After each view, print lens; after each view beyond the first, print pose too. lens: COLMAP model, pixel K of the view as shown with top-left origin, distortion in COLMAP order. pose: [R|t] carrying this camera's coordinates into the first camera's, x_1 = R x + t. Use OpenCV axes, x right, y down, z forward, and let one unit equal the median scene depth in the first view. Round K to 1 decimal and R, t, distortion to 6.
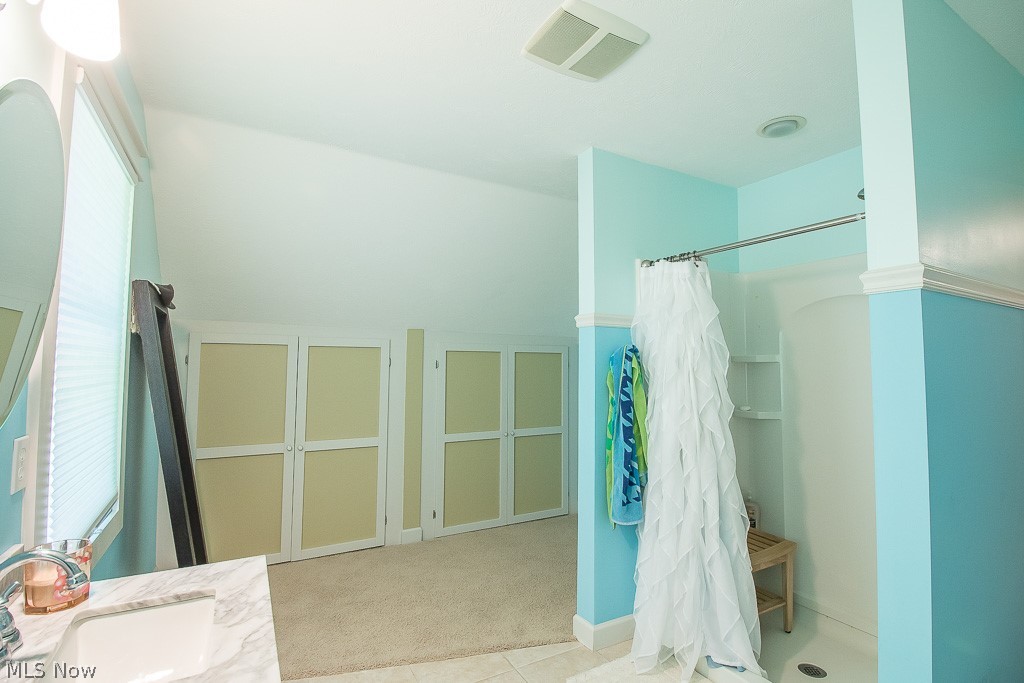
lens RADIAL K [[483.7, 0, 511.8], [0, 483.7, 339.9], [0, 0, 1]] dist [-0.011674, -0.000381]
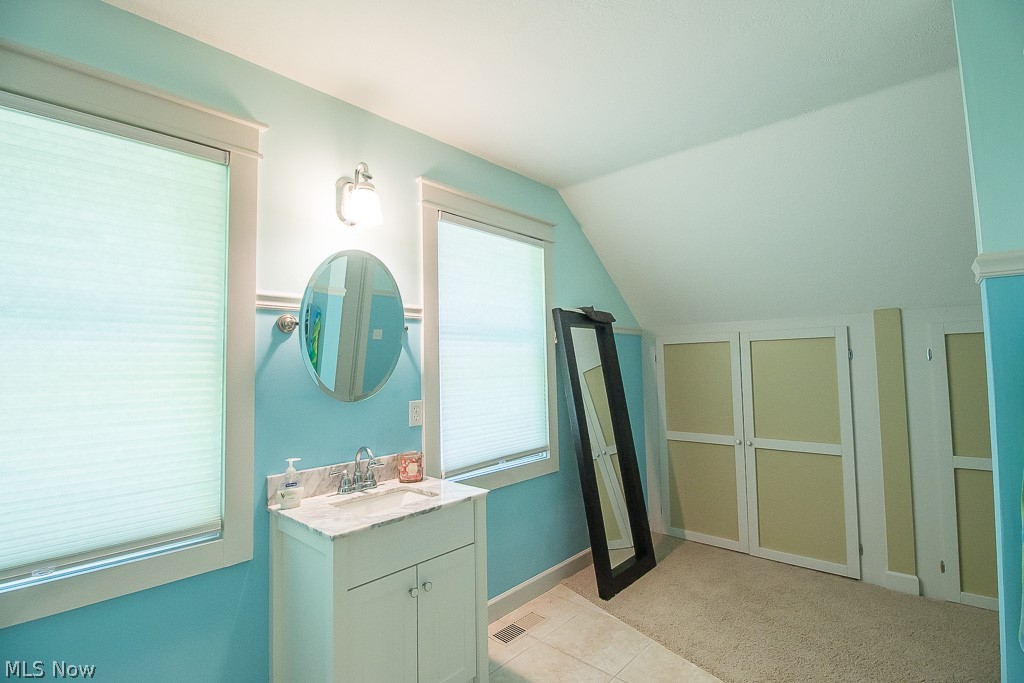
lens RADIAL K [[483.7, 0, 513.6], [0, 483.7, 336.8], [0, 0, 1]] dist [-0.011674, -0.000381]
pose [[0.333187, -0.066200, -0.940534, 0.350667], [0.069516, 0.996542, -0.045516, 0.015849], [0.940295, -0.050217, 0.336637, 0.214800]]
